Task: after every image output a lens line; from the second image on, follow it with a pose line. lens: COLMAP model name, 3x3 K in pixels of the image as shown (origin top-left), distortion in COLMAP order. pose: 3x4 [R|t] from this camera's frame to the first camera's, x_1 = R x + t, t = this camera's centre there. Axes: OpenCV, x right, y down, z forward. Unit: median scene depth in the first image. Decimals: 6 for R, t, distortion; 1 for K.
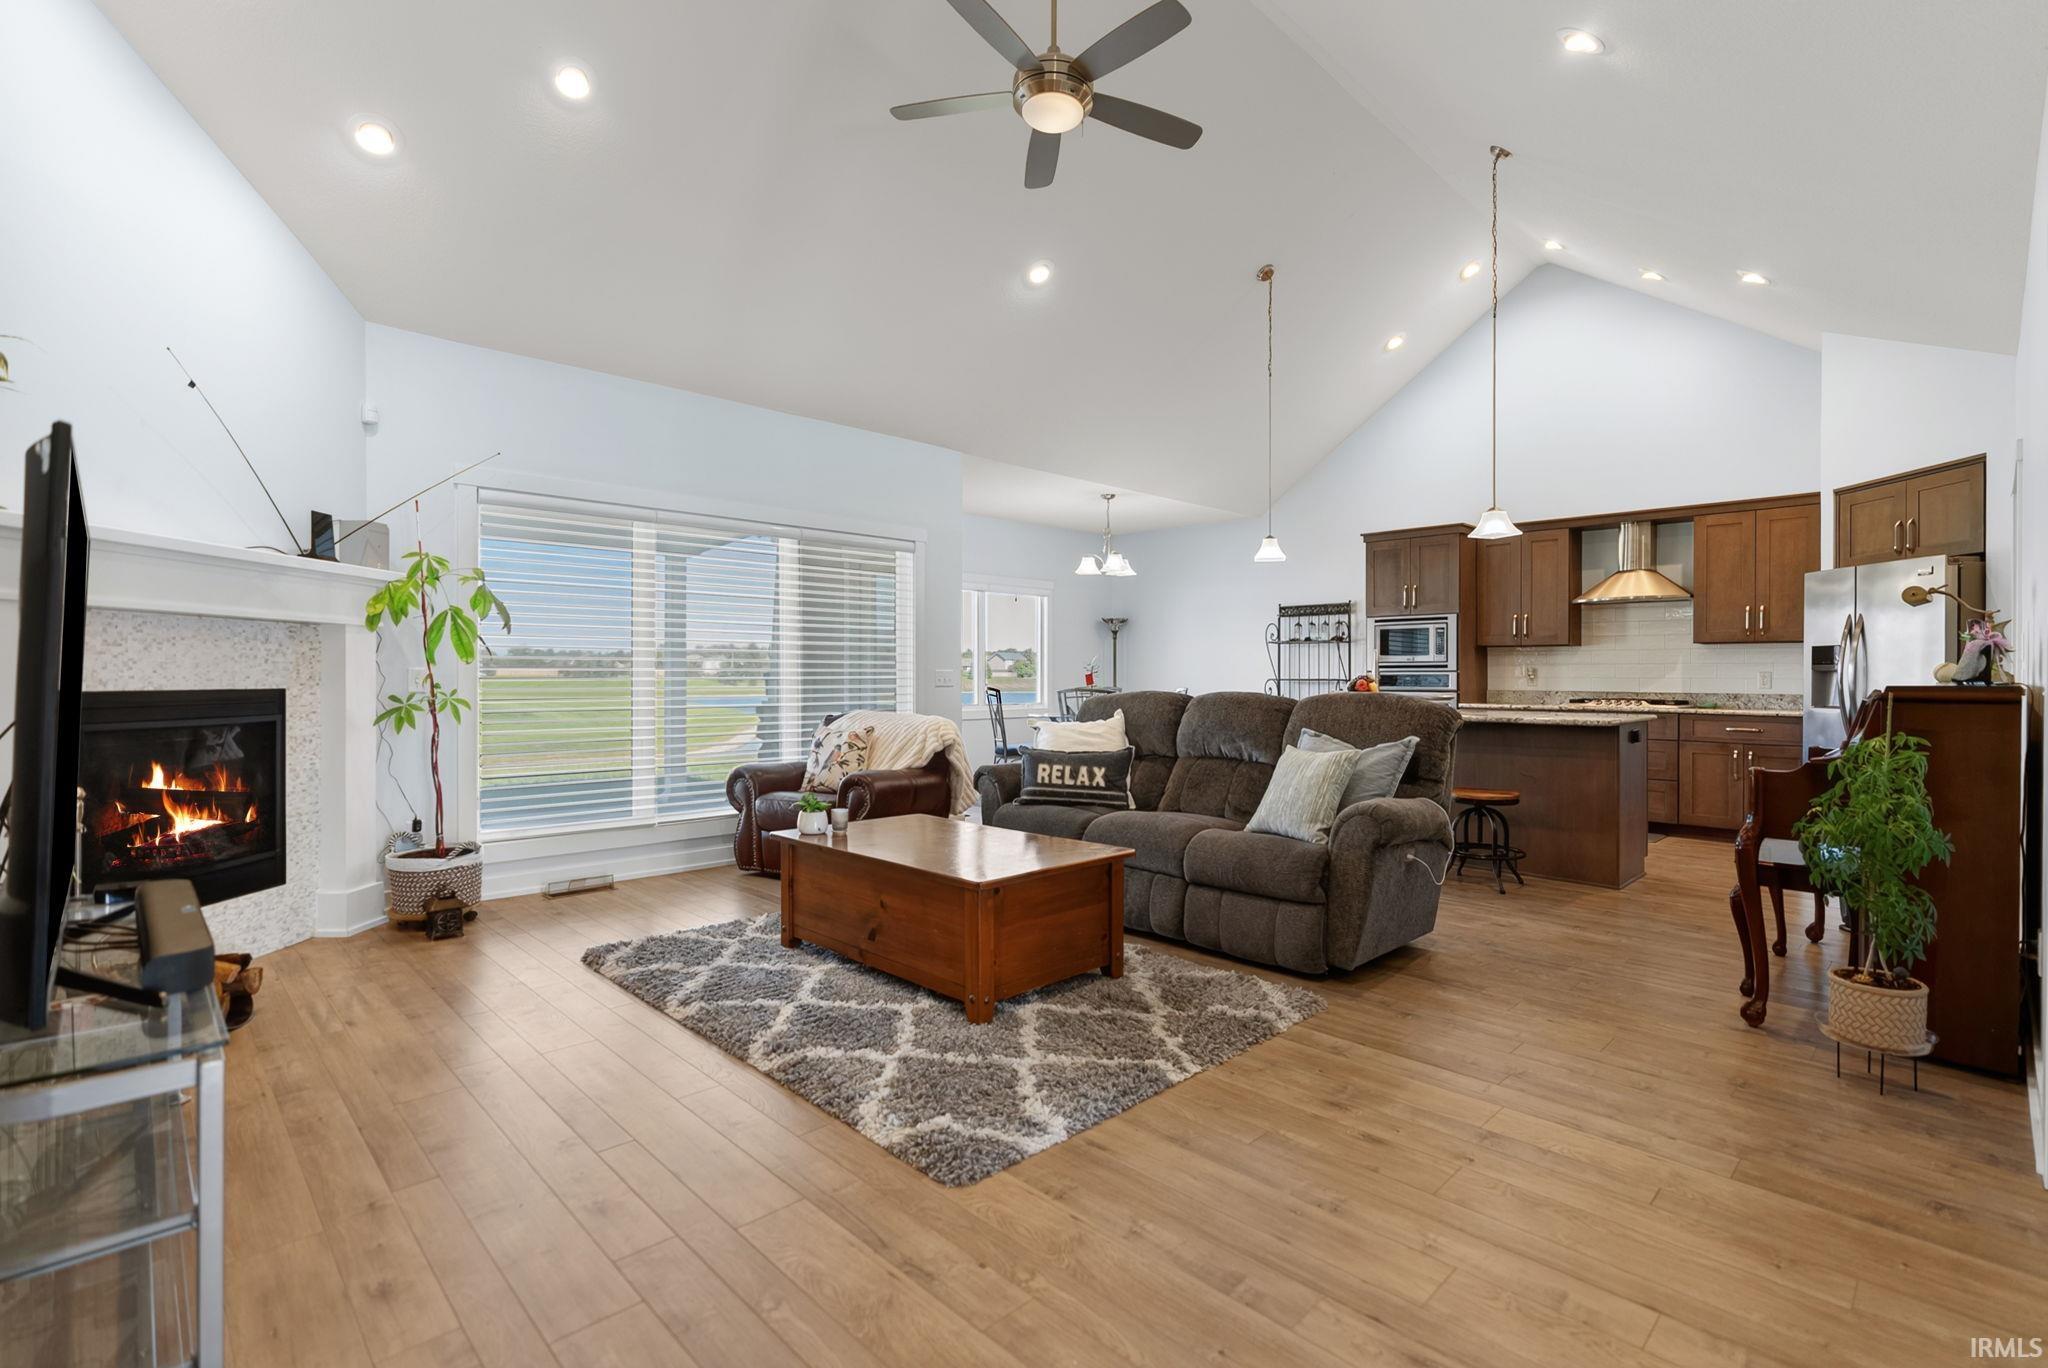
lens RADIAL K [[936.9, 0, 1028.6], [0, 936.9, 673.8], [0, 0, 1]] dist [-0.012493, 0.005698]
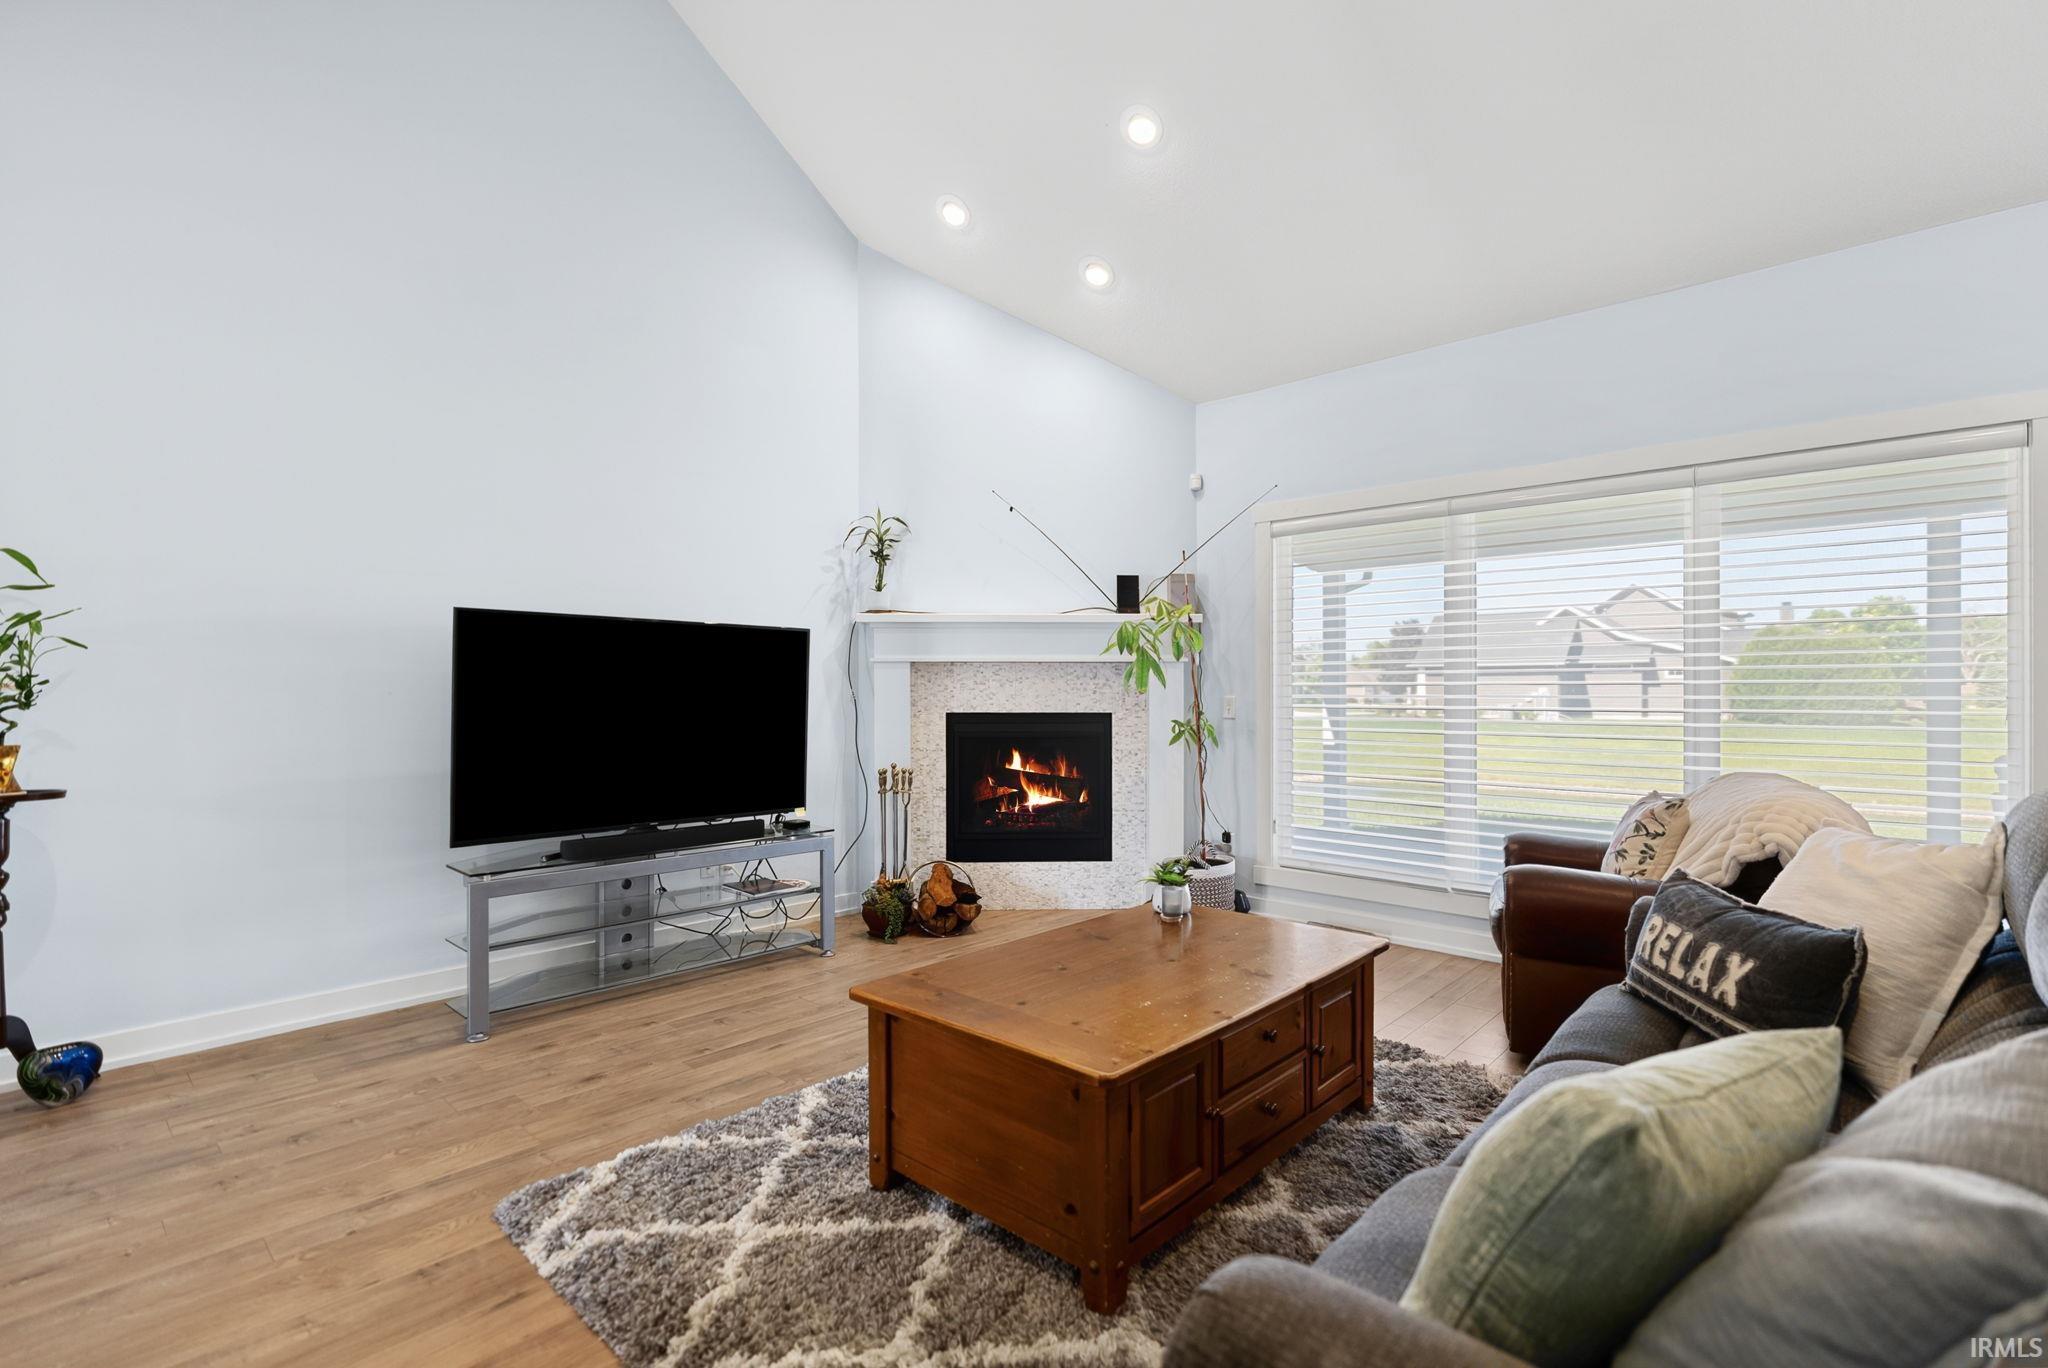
lens RADIAL K [[936.9, 0, 1036.3], [0, 936.9, 680.5], [0, 0, 1]] dist [-0.012493, 0.005698]
pose [[0.057164, -0.015108, -0.998250, 0.313816], [0.001505, 0.999886, -0.015047, -0.006033], [0.998364, -0.000642, 0.057180, 0.486219]]
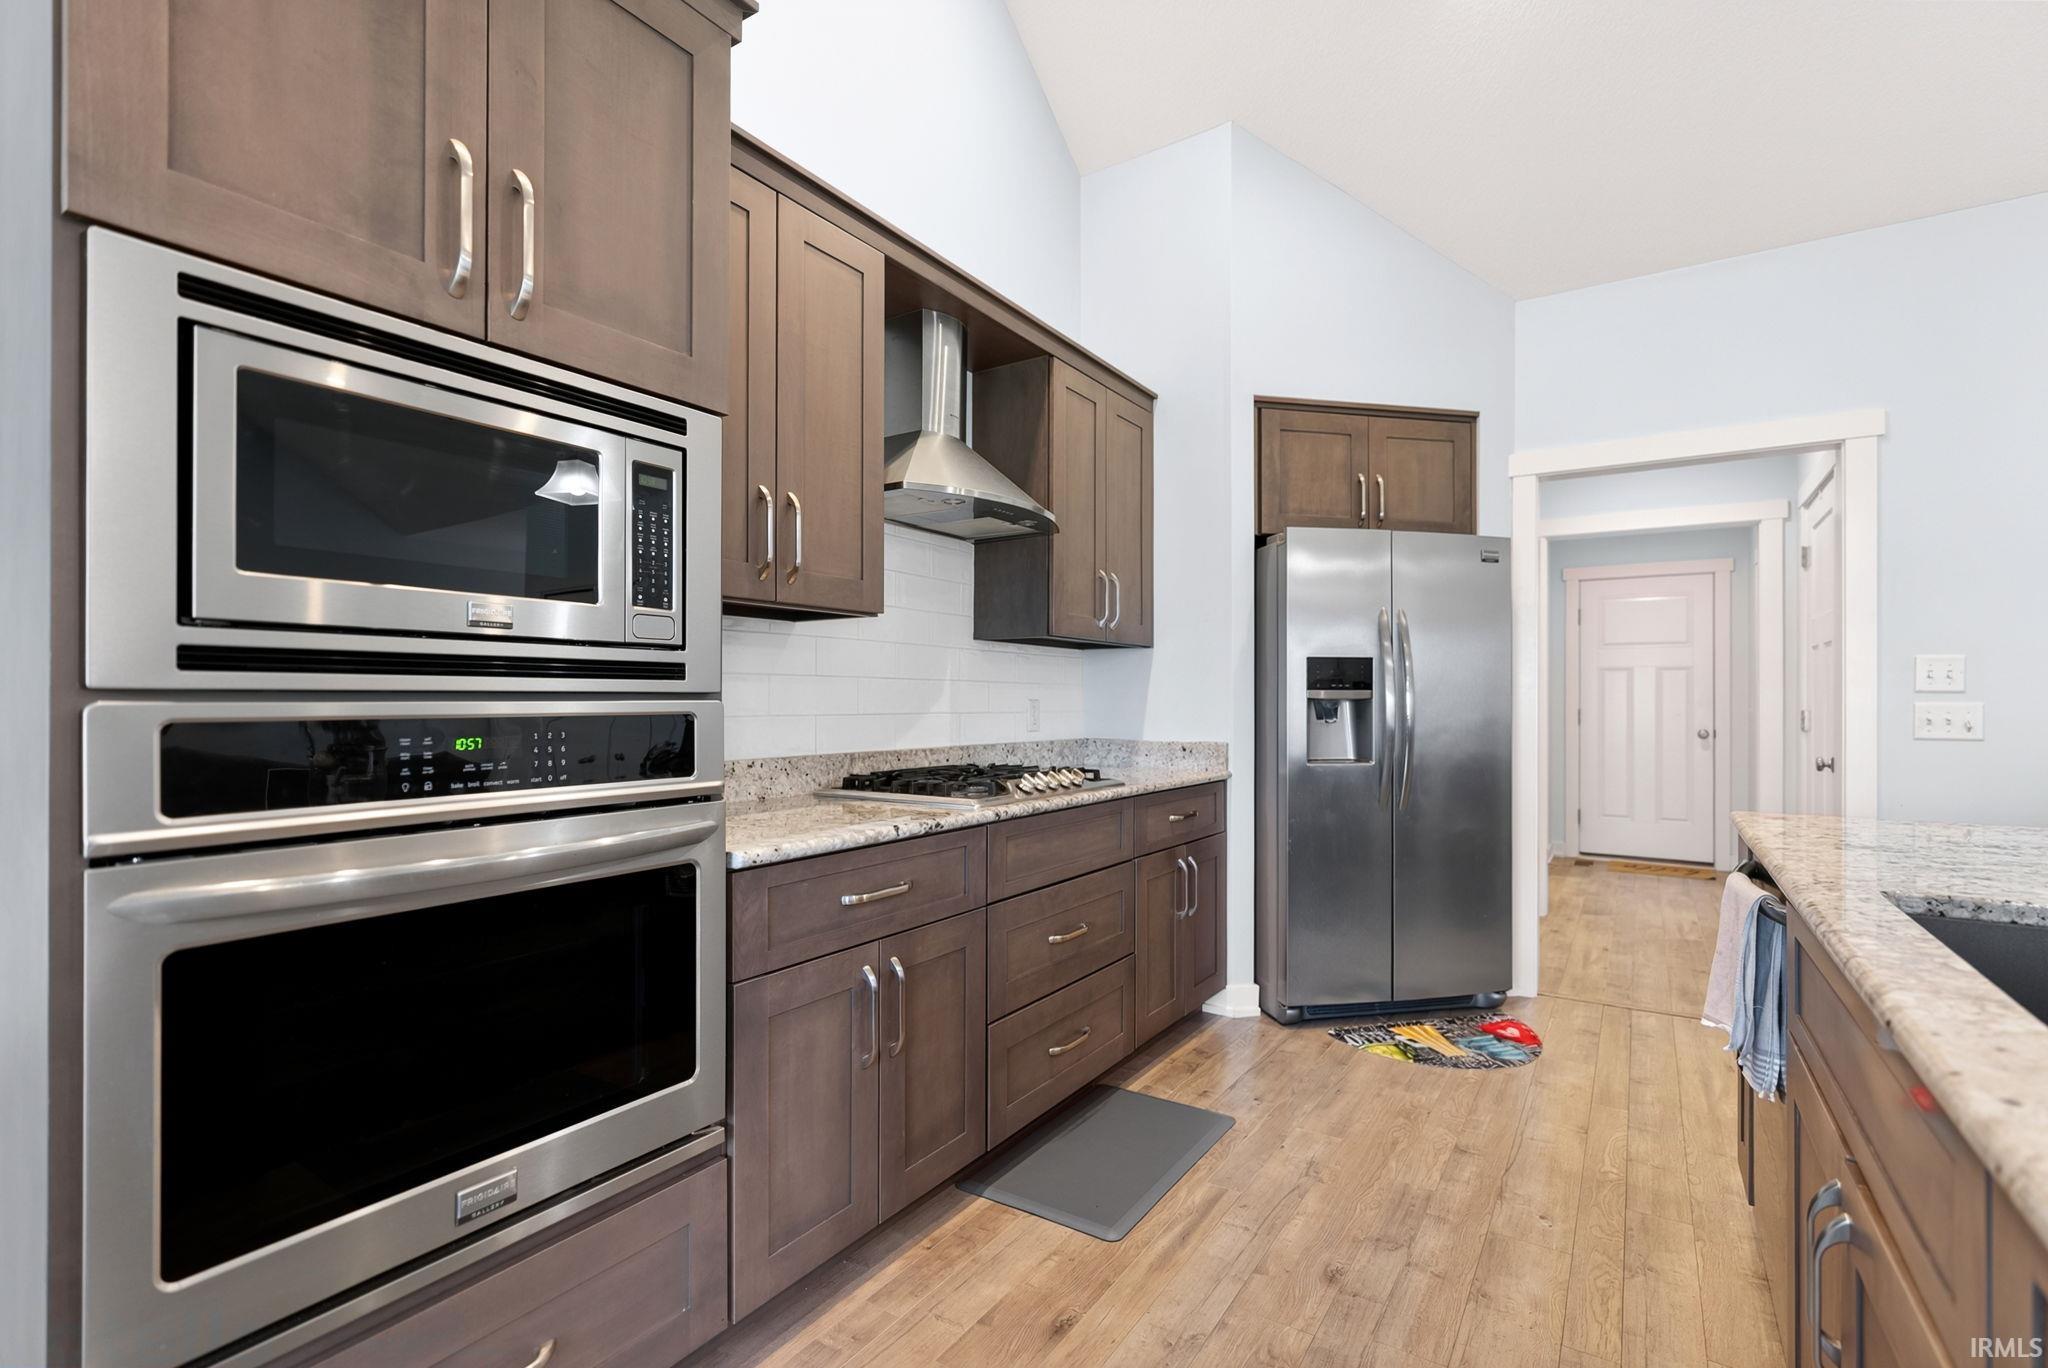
lens RADIAL K [[936.9, 0, 1036.5], [0, 936.9, 695.3], [0, 0, 1]] dist [-0.012493, 0.005698]
pose [[-0.226770, -0.000382, 0.973948, 0.282564], [-0.005959, 0.999982, -0.000995, -0.003869], [-0.973930, -0.006029, -0.226768, 1.143638]]
